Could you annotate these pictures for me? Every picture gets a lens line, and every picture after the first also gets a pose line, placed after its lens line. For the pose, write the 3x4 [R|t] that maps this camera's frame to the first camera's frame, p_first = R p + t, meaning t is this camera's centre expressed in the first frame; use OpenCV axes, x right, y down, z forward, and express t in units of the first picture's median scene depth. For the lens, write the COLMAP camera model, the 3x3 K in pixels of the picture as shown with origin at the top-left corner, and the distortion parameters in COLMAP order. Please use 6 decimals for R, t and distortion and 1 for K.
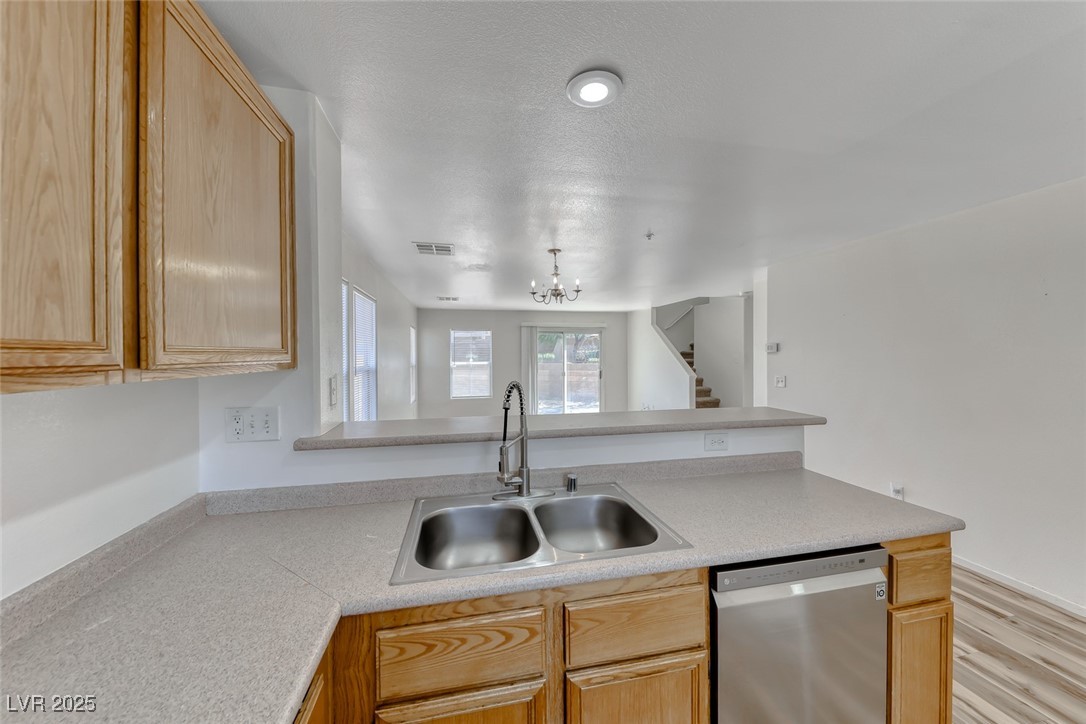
lens RADIAL K [[371.7, 0, 540.2], [0, 371.7, 359.4], [0, 0, 1]] dist [0.005973, -0.002564]
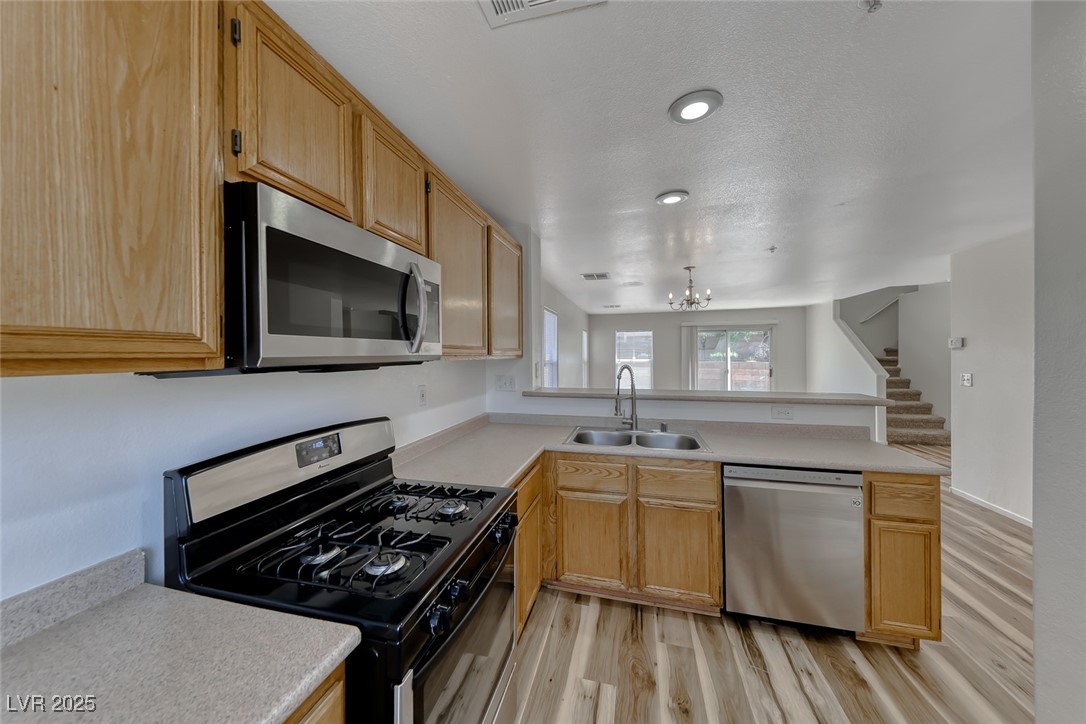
lens RADIAL K [[371.7, 0, 538.2], [0, 371.7, 354.3], [0, 0, 1]] dist [0.005973, -0.002564]
pose [[0.892331, -0.002982, -0.451372, 0.152005], [-0.002493, 0.999930, -0.011534, 0.012100], [0.451375, 0.011418, 0.892261, -0.341891]]
